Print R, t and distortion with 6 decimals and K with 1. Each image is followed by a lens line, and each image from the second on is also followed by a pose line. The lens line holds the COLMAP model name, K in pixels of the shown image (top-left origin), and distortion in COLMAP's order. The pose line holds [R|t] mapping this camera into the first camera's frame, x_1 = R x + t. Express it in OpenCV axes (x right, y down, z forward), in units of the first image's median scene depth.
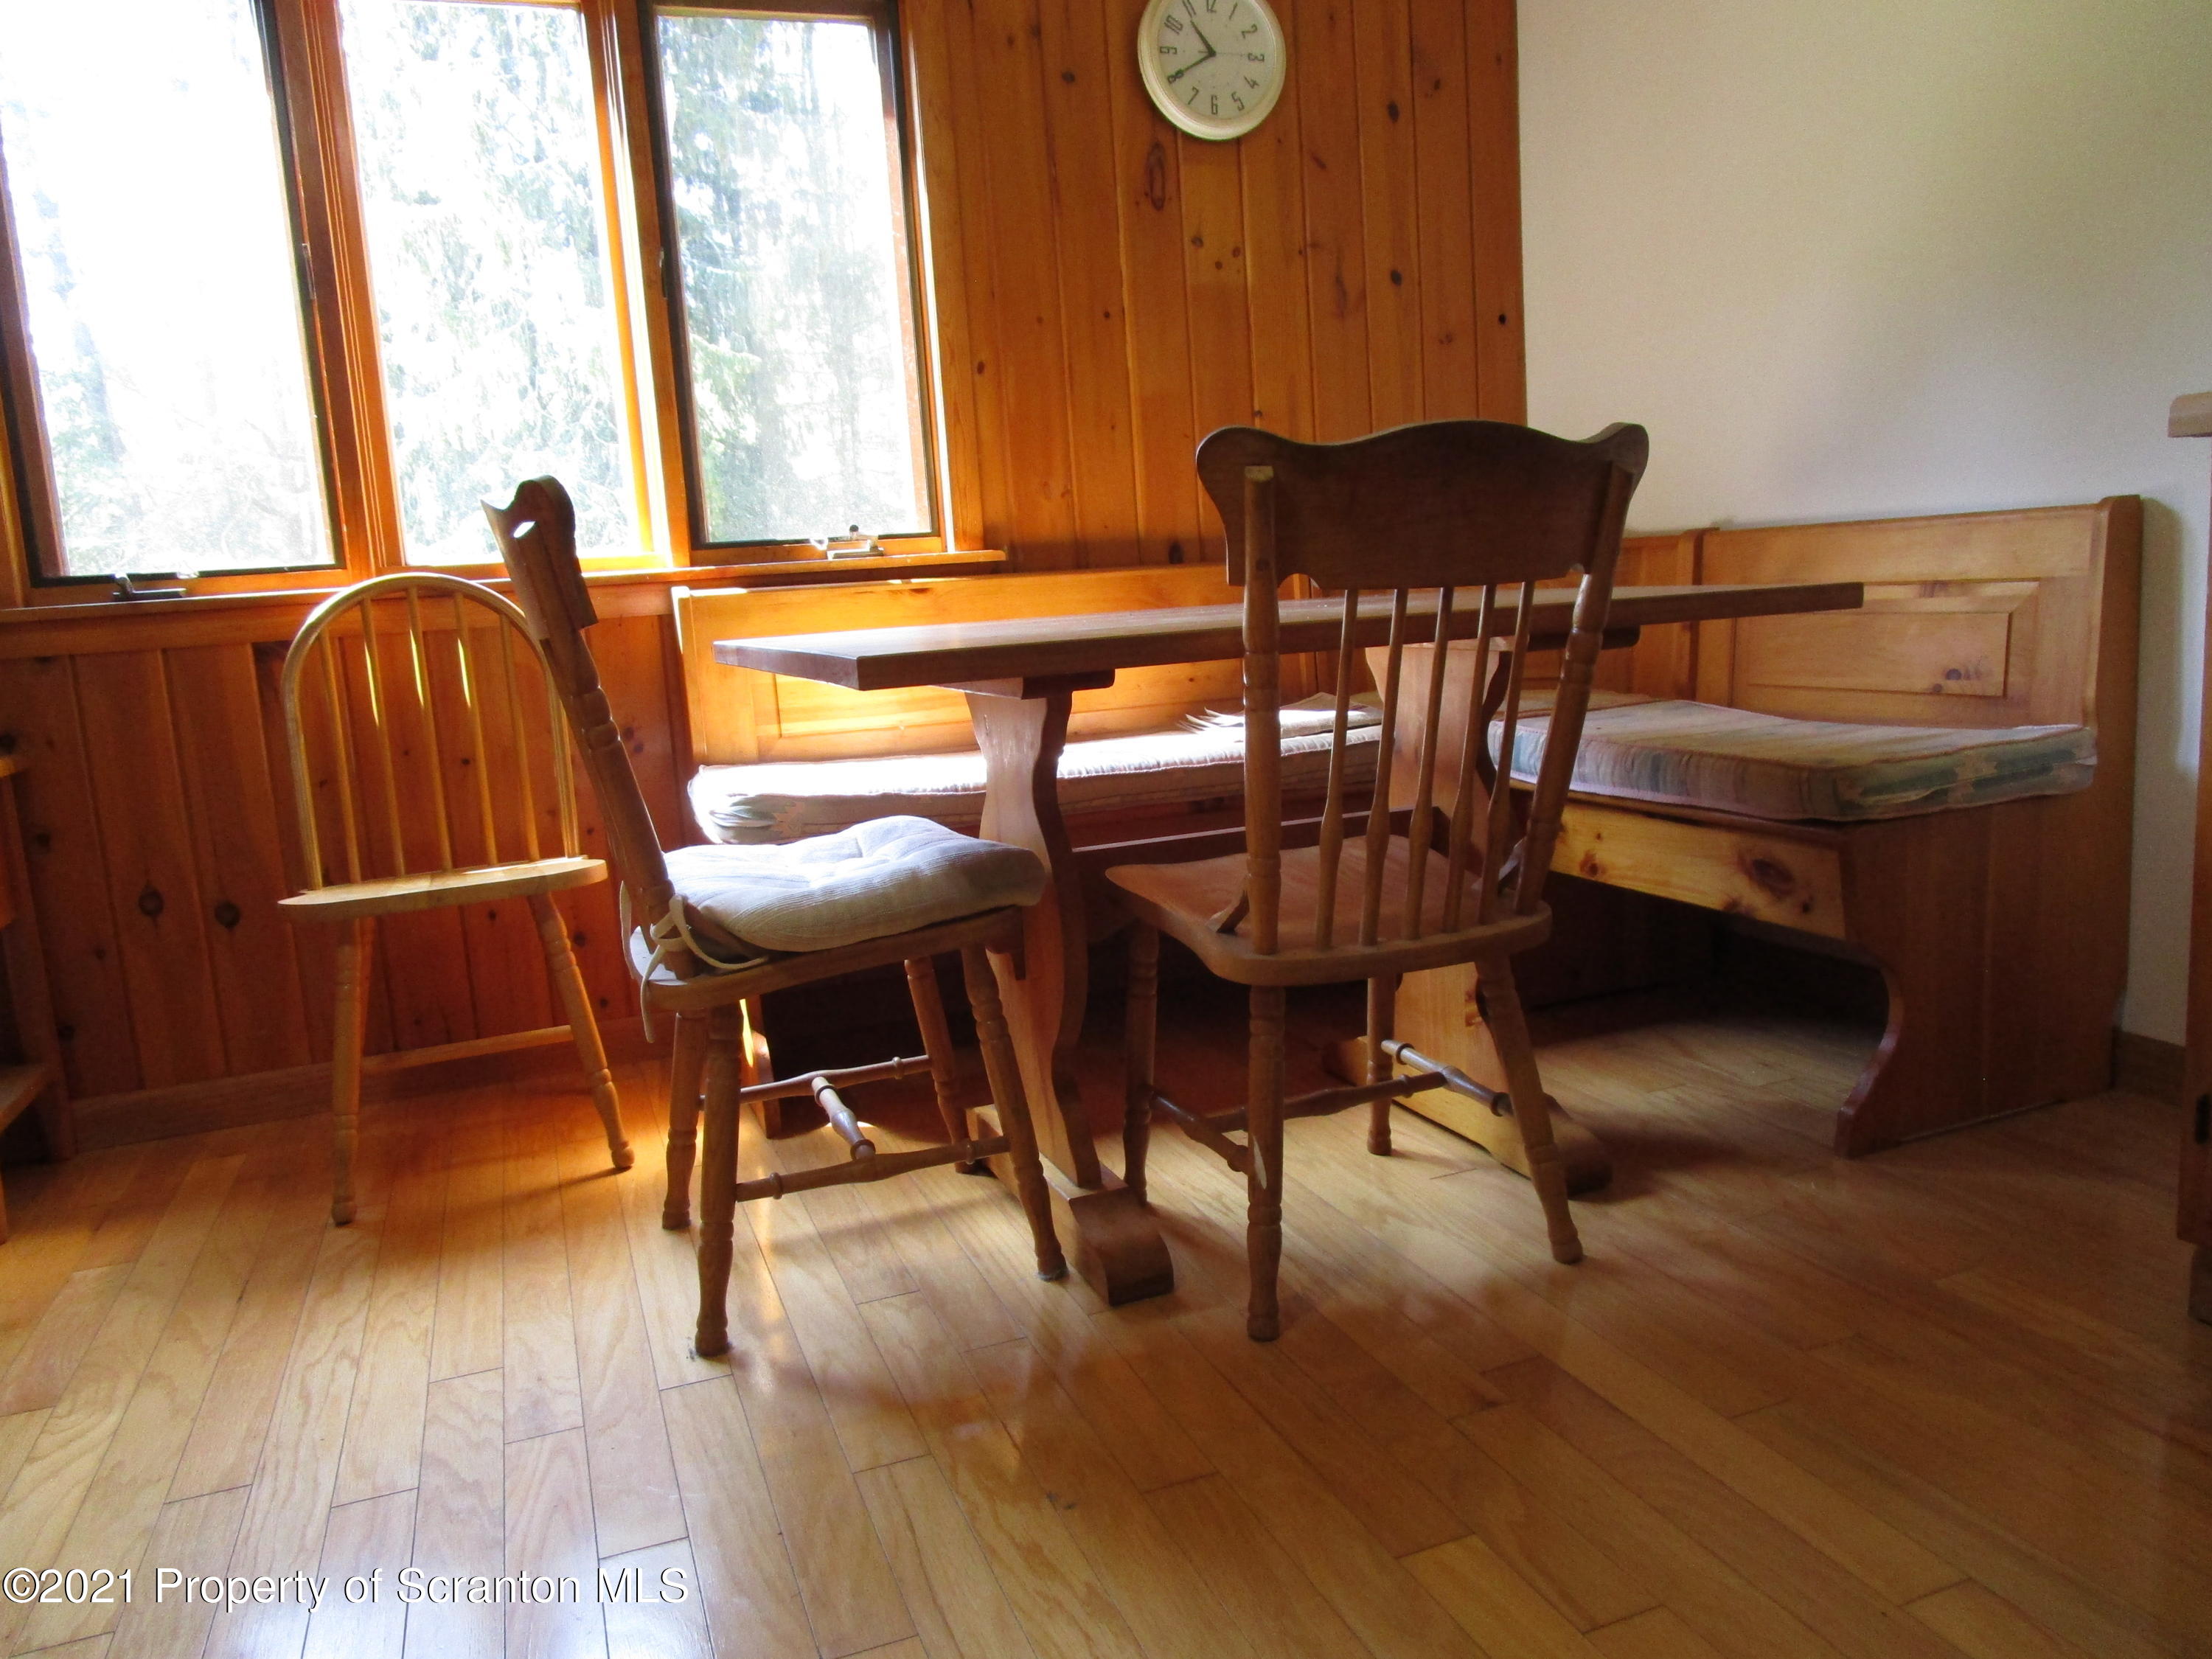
lens RADIAL K [[1566.7, 0, 1101.3], [0, 1566.7, 830.1], [0, 0, 1]] dist [-0.017564, -0.009972]
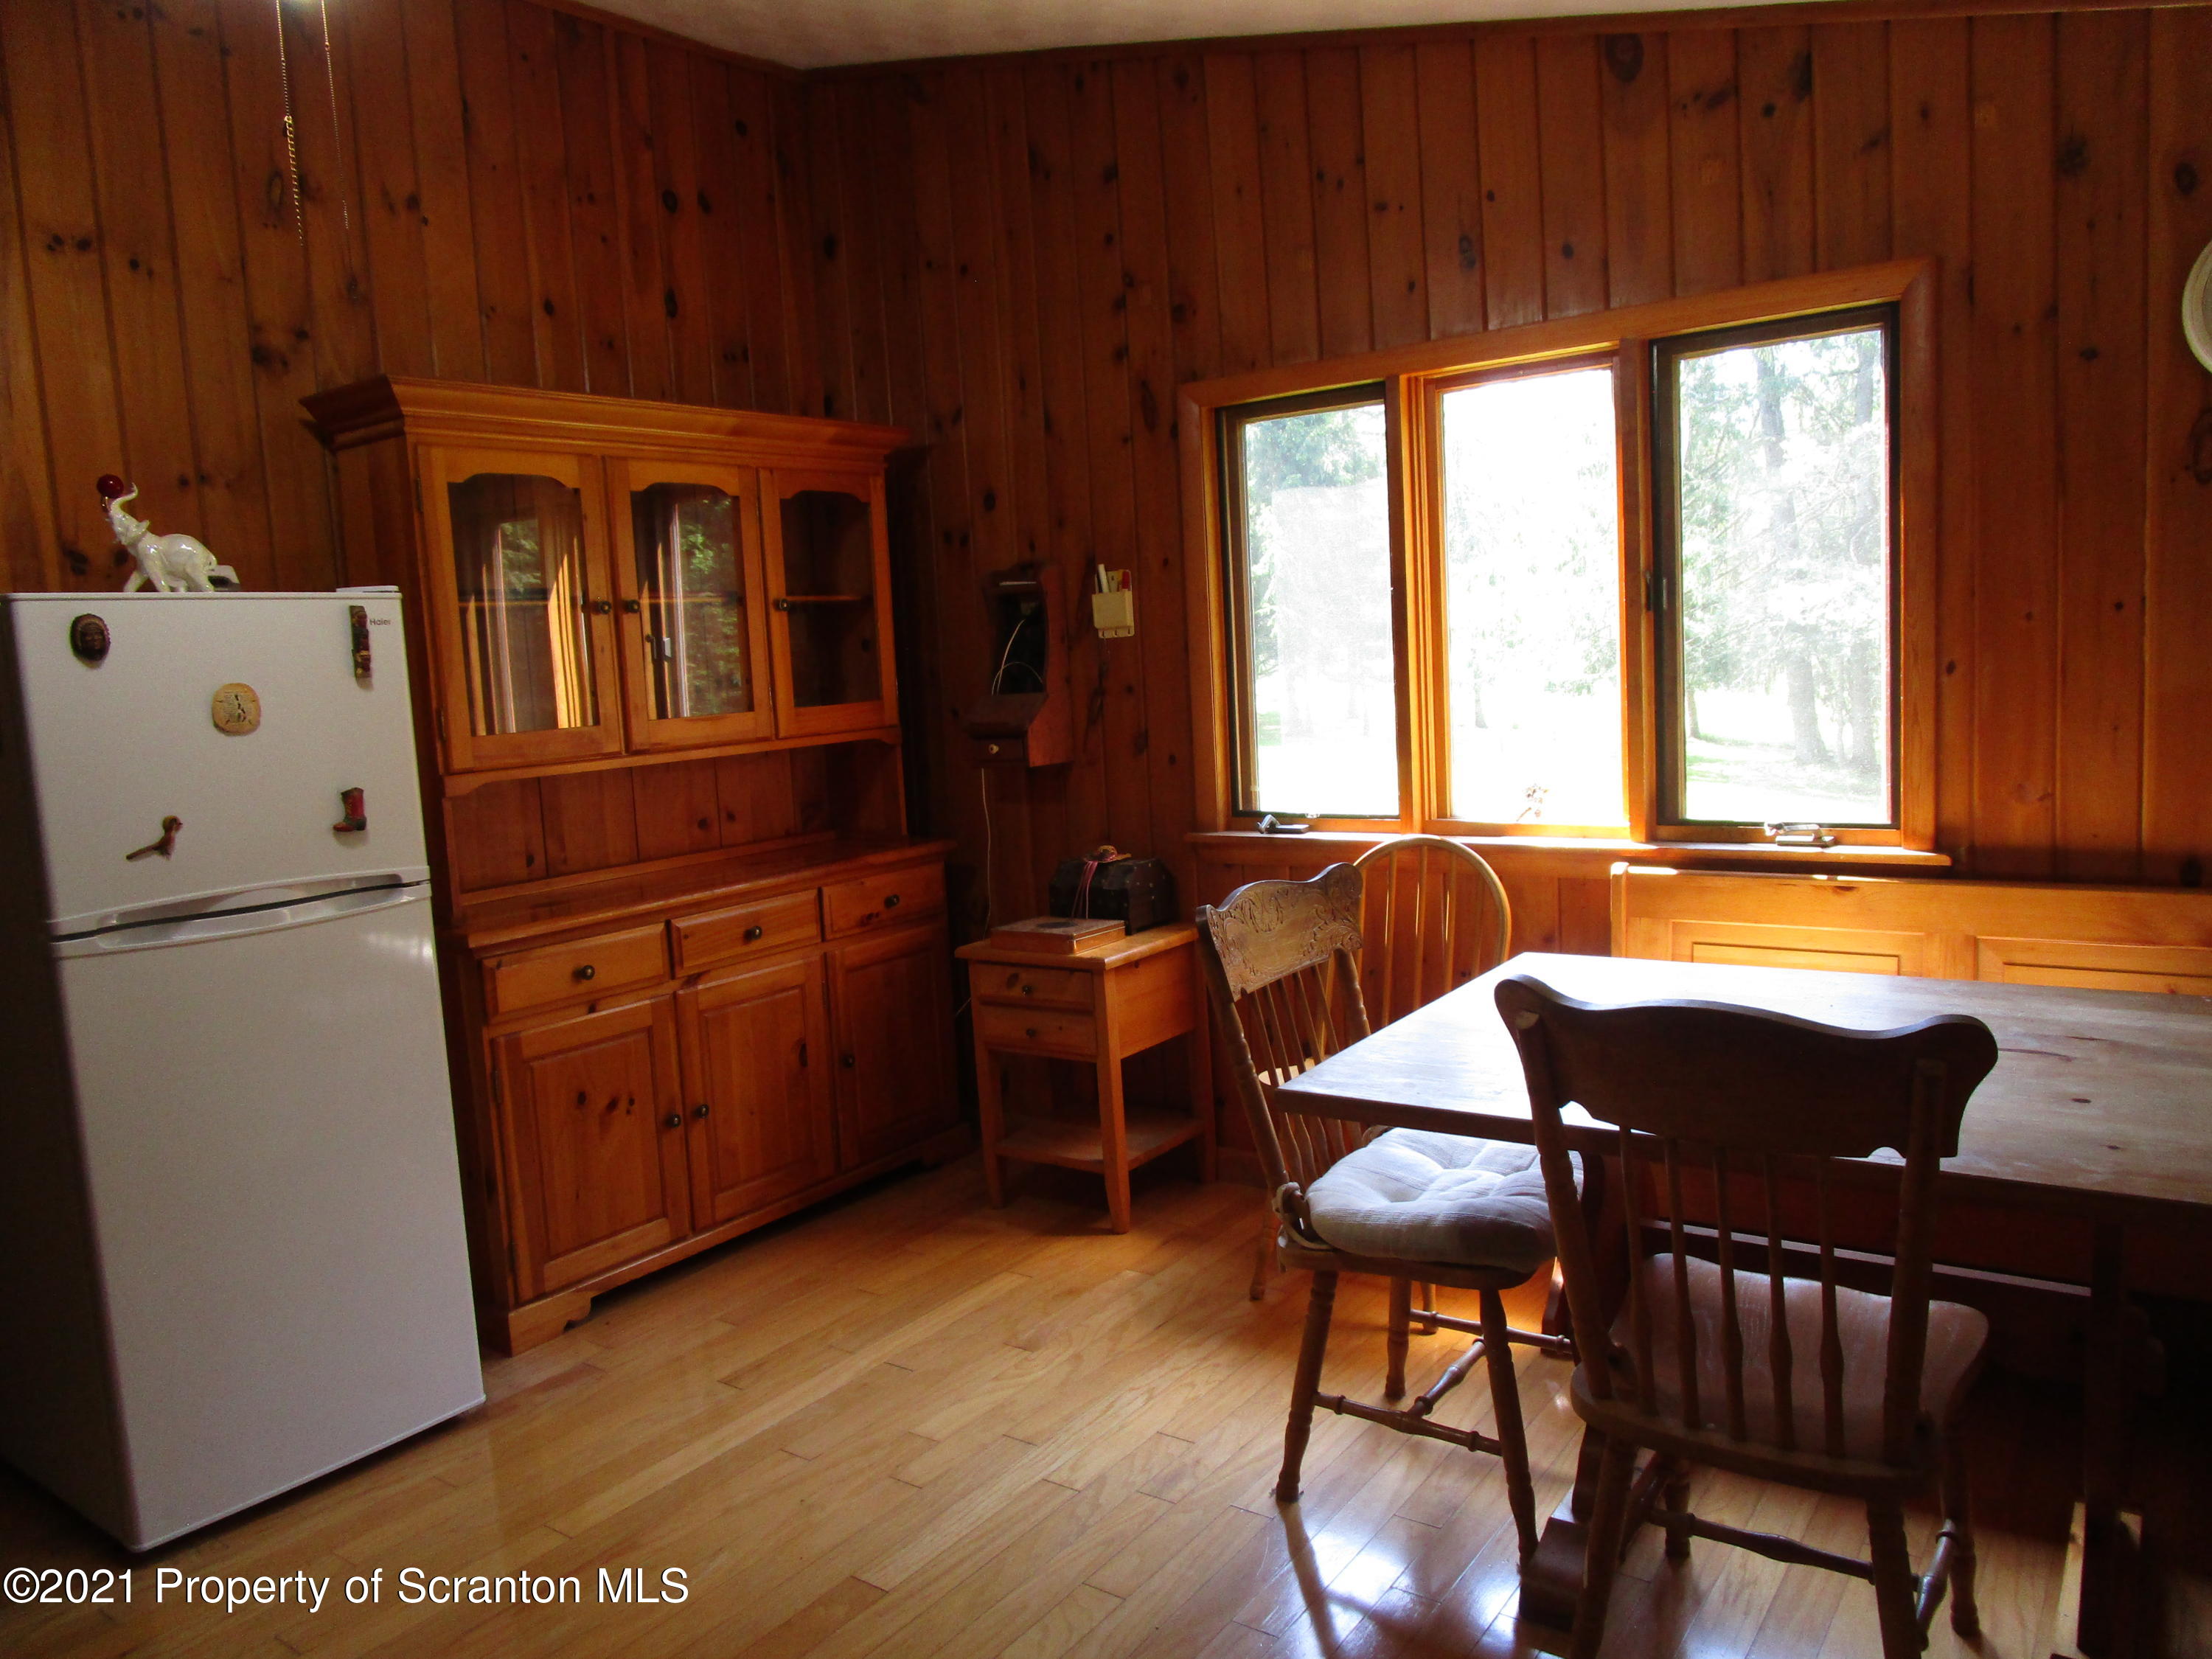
lens RADIAL K [[1566.7, 0, 1101.3], [0, 1566.7, 830.1], [0, 0, 1]] dist [-0.017564, -0.009972]
pose [[0.545413, 0.126194, -0.828613, 0.462996], [-0.105143, 0.991093, 0.081731, -0.224013], [0.831547, 0.042546, 0.553823, 0.024870]]
